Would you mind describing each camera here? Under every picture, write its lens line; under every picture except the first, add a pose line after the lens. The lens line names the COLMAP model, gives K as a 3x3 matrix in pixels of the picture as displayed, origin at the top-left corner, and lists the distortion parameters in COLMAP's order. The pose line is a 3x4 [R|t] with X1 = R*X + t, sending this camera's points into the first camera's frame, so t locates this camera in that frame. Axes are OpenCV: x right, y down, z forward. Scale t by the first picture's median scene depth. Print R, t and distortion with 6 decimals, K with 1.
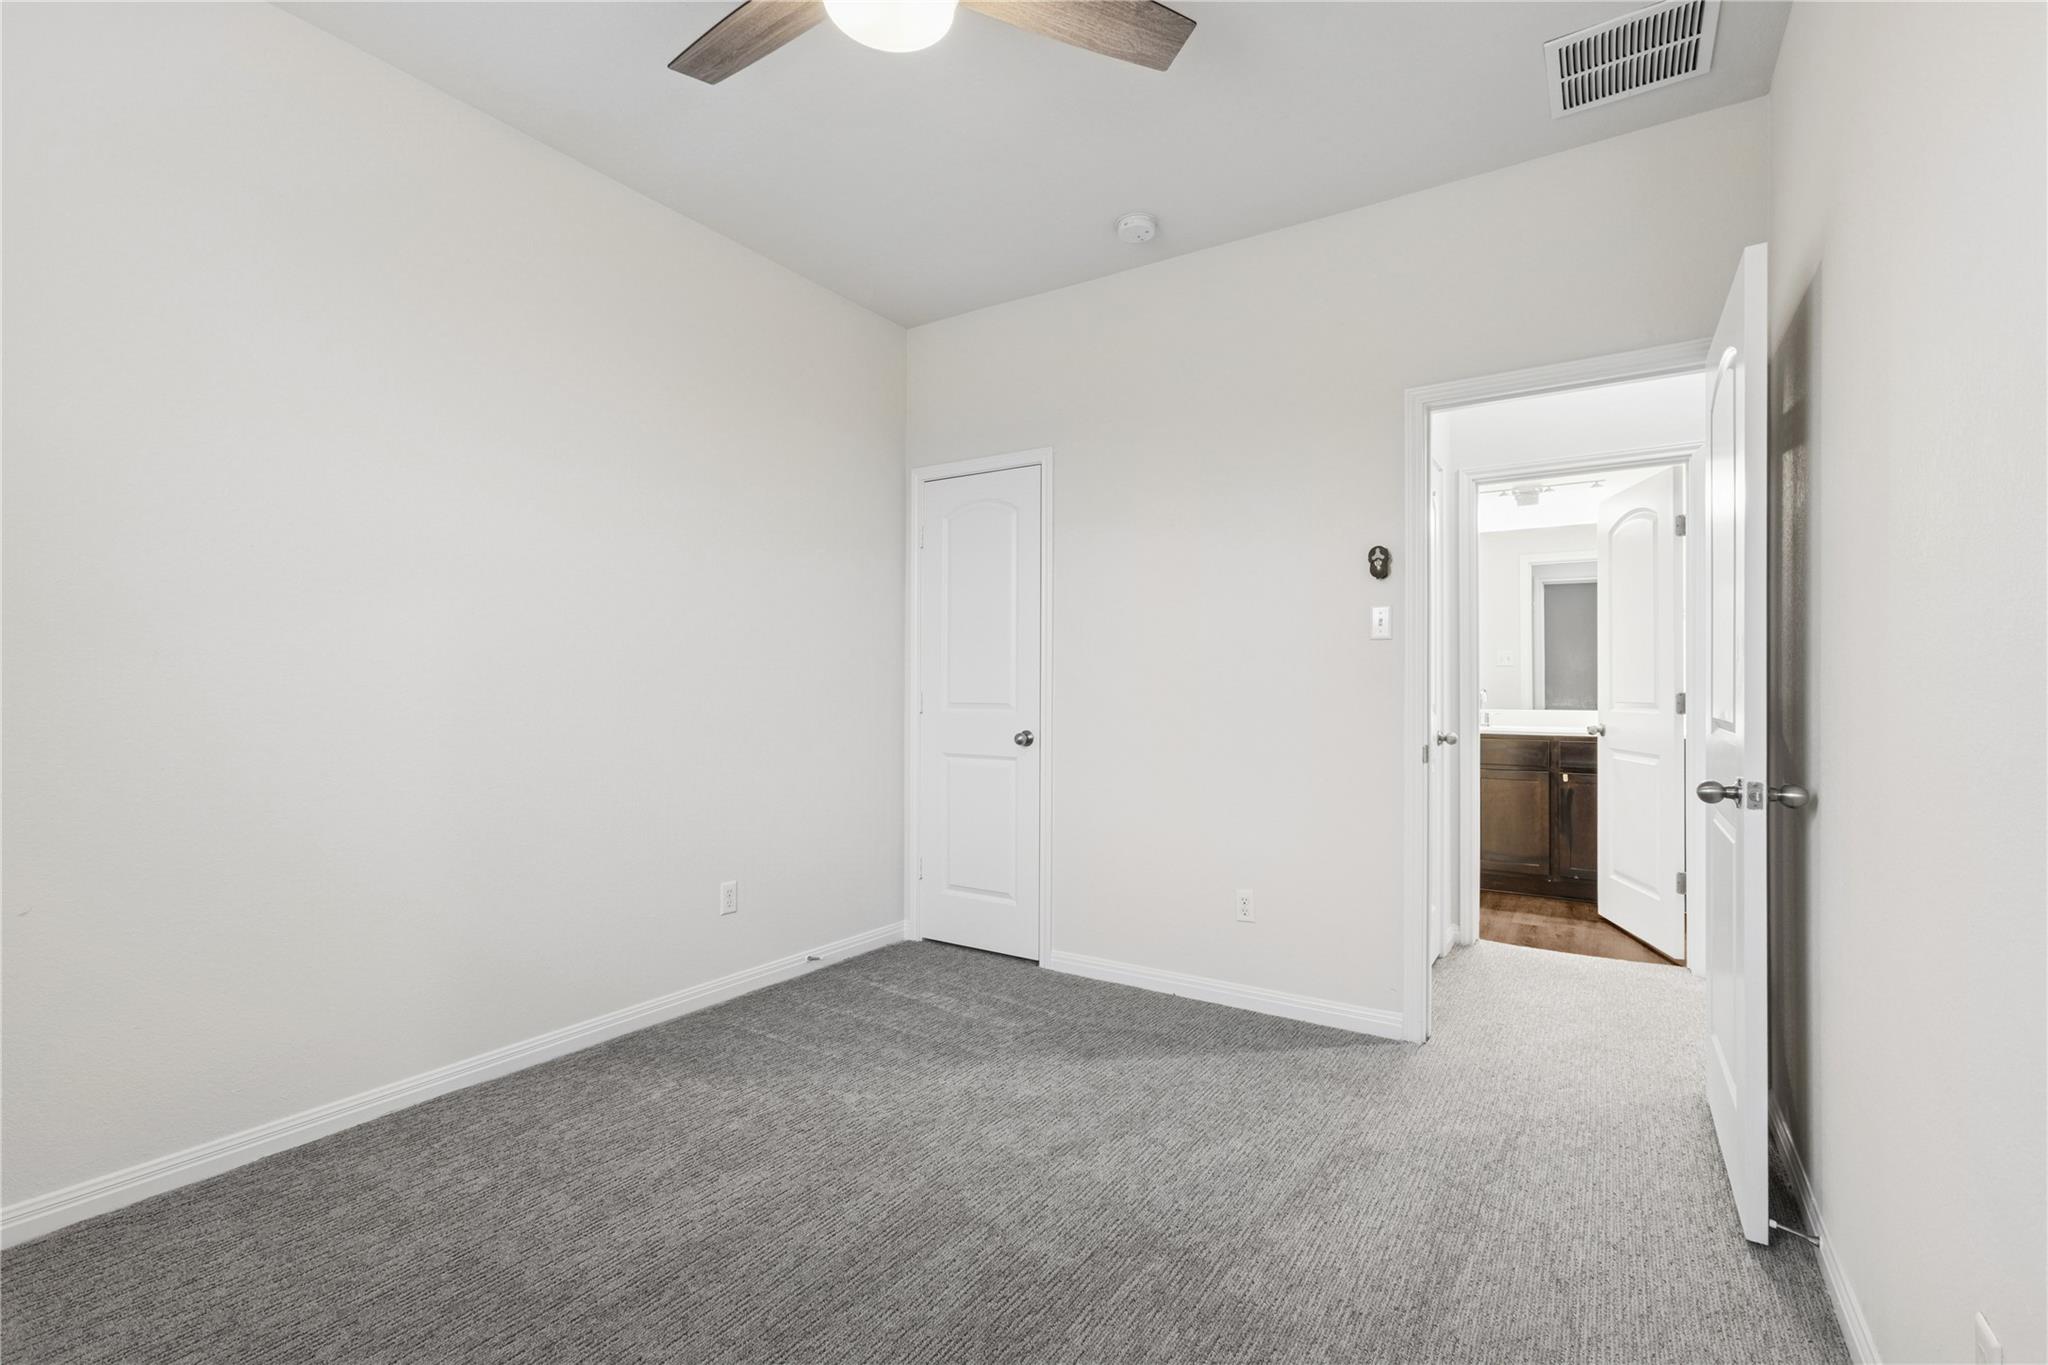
lens RADIAL K [[933.6, 0, 1023.4], [0, 933.6, 677.7], [0, 0, 1]] dist [-0.010373, 0.006472]
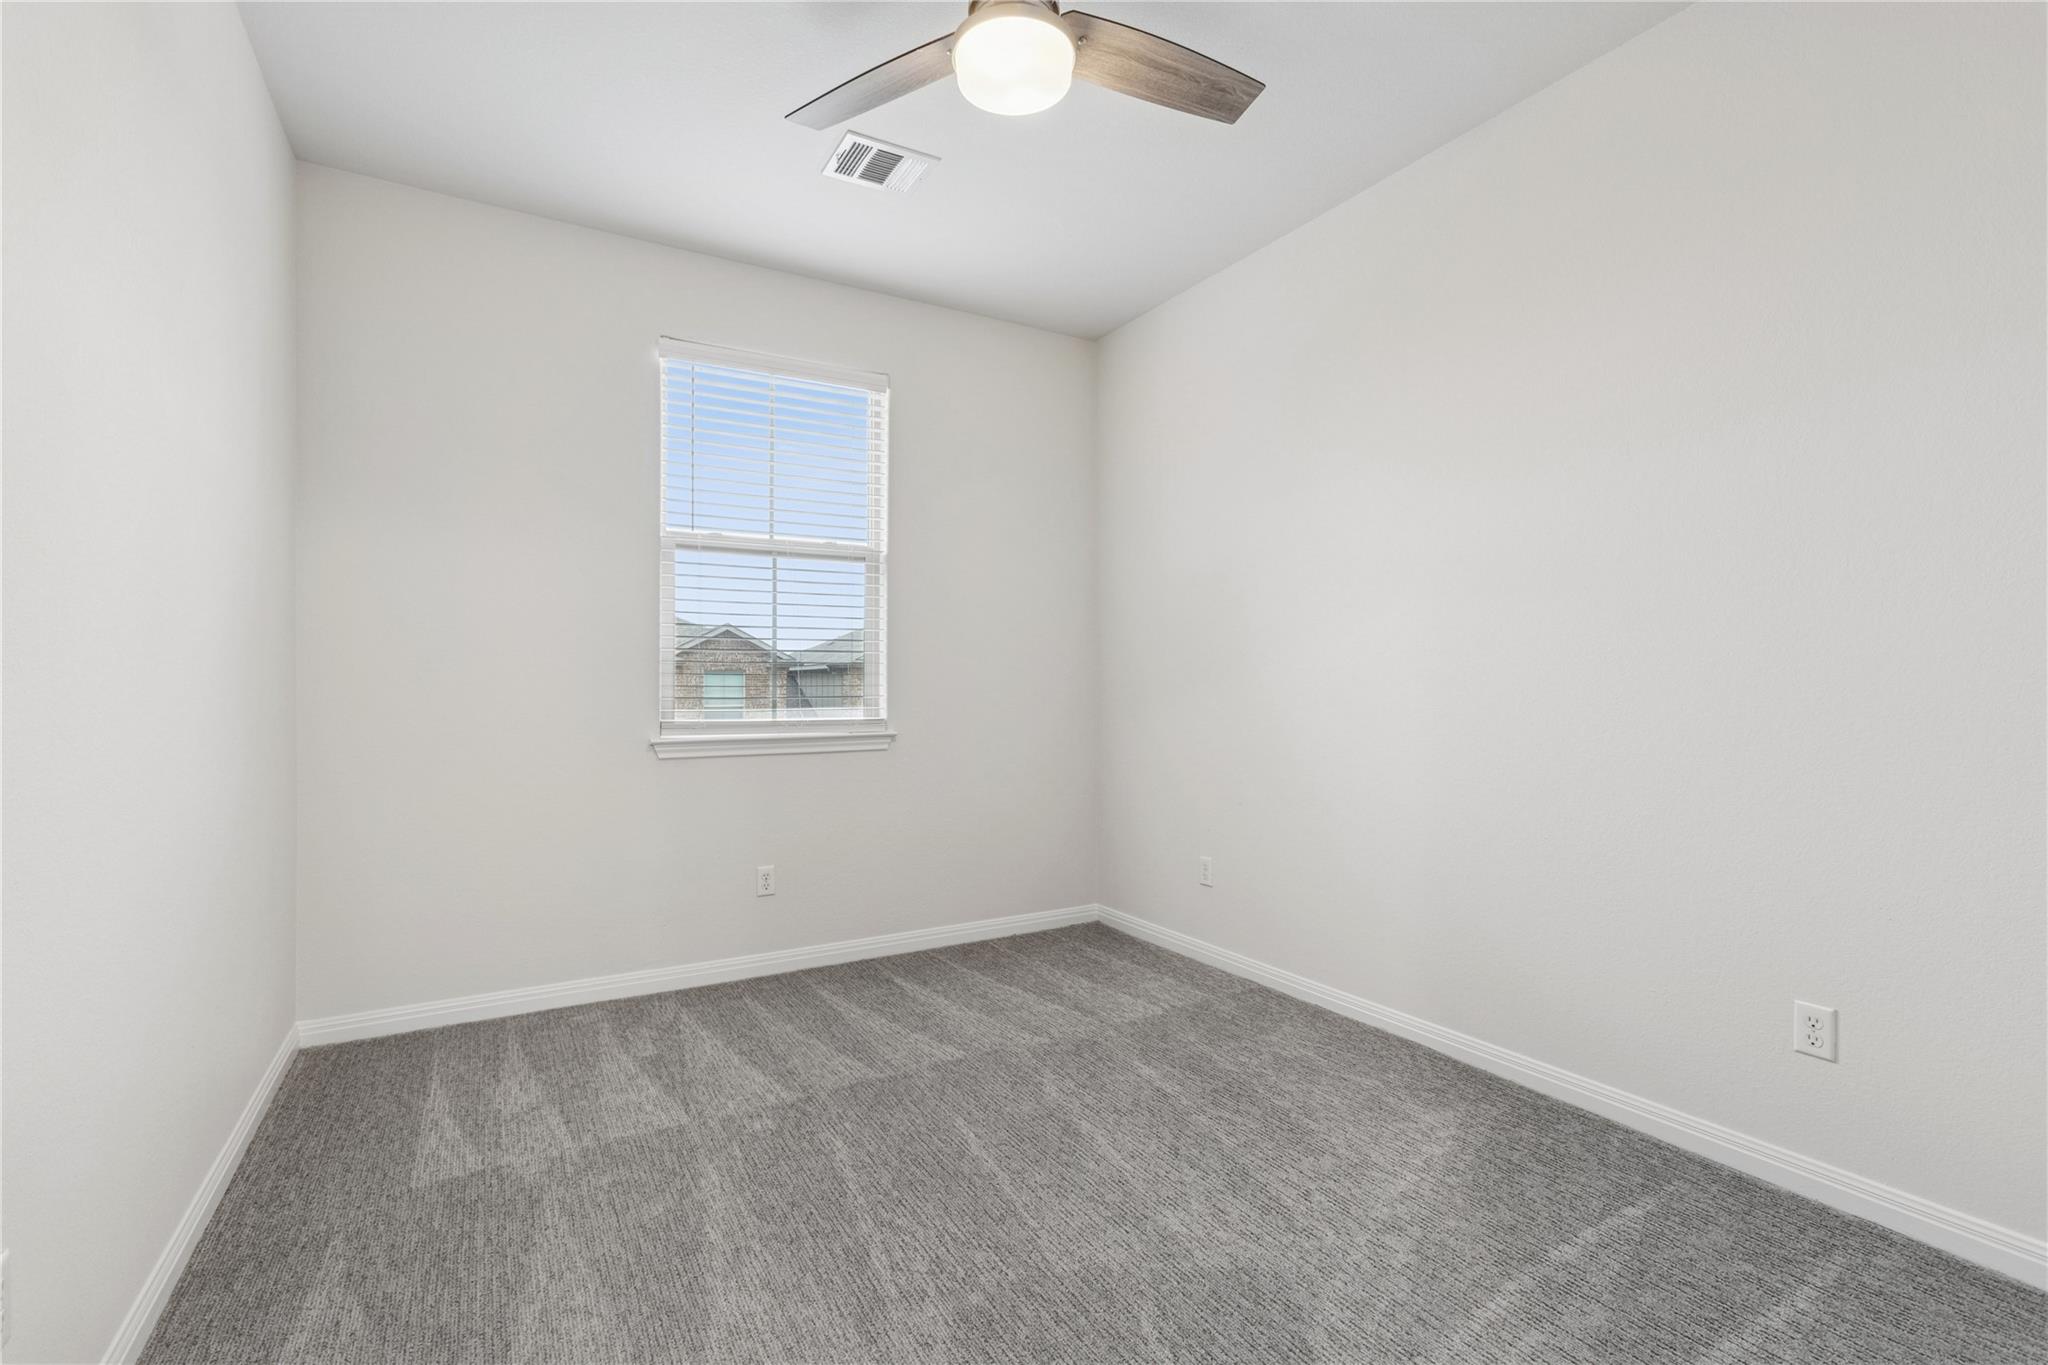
lens RADIAL K [[933.6, 0, 1032.3], [0, 933.6, 682.6], [0, 0, 1]] dist [-0.010373, 0.006472]
pose [[-0.465713, -0.012031, -0.884854, 0.530045], [0.007903, 0.999811, -0.017753, 0.019053], [0.884901, -0.015261, -0.465530, 0.965521]]
